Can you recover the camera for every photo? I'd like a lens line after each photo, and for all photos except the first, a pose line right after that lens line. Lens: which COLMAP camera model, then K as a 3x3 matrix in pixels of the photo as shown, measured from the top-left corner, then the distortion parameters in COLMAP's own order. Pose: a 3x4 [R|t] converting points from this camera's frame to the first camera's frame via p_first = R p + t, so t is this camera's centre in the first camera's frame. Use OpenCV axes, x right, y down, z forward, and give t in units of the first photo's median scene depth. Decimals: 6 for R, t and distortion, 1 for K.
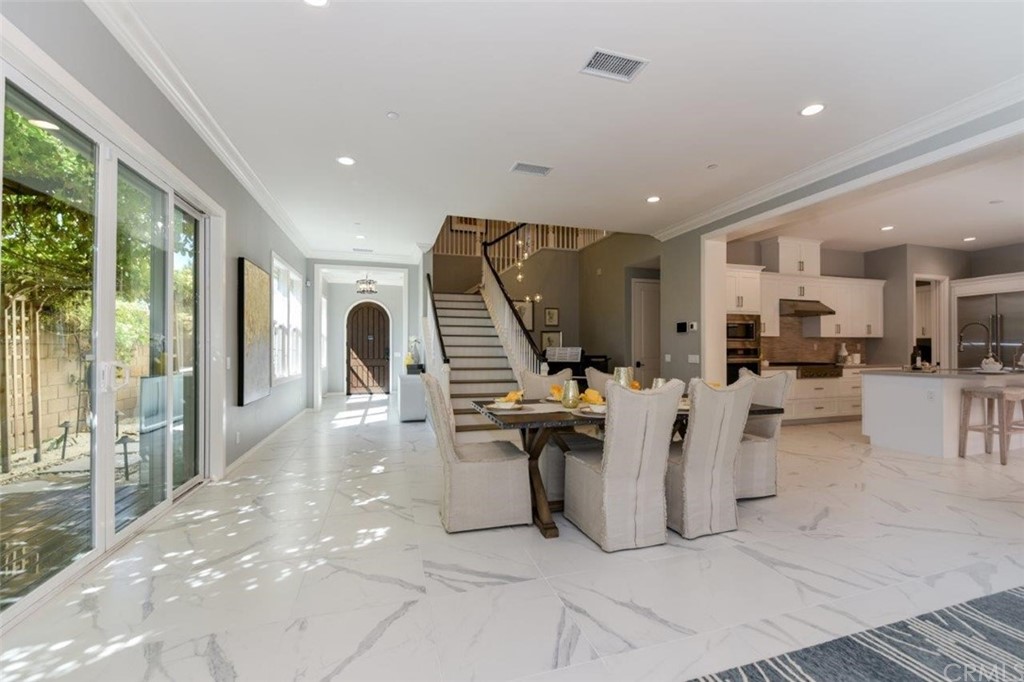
lens RADIAL K [[416.3, 0, 534.5], [0, 416.3, 346.9], [0, 0, 1]] dist [-0.001489, -0.000144]
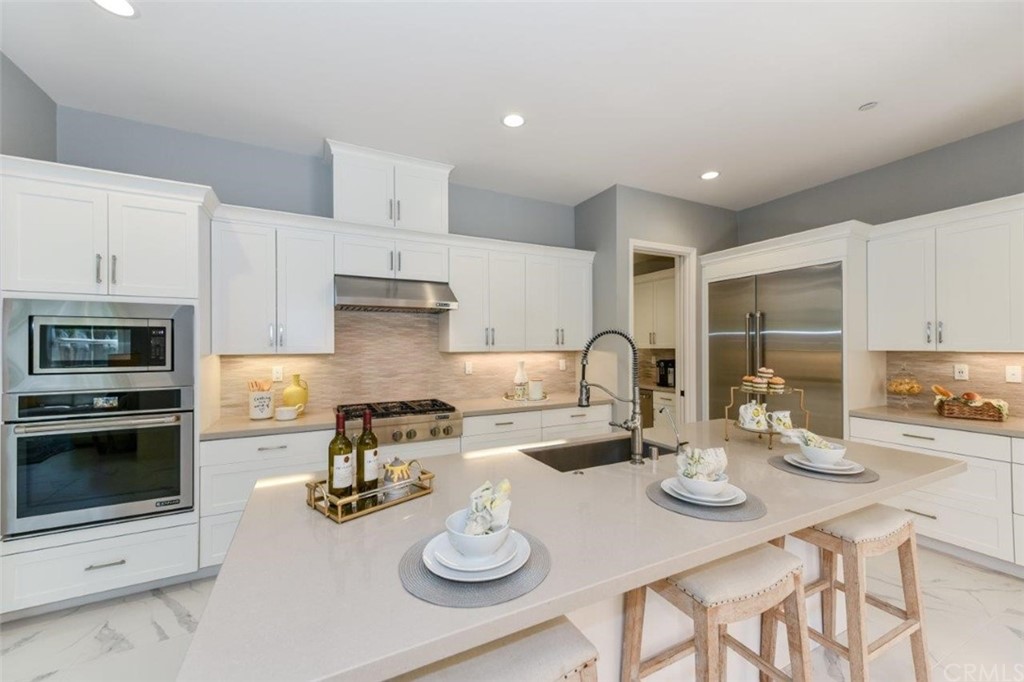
lens RADIAL K [[416.3, 0, 534.5], [0, 416.3, 346.9], [0, 0, 1]] dist [-0.001489, -0.000144]
pose [[0.984085, -0.006682, 0.177574, 0.695145], [0.006302, 0.999976, 0.002704, -0.031238], [-0.177587, -0.001541, 0.984104, 0.472677]]
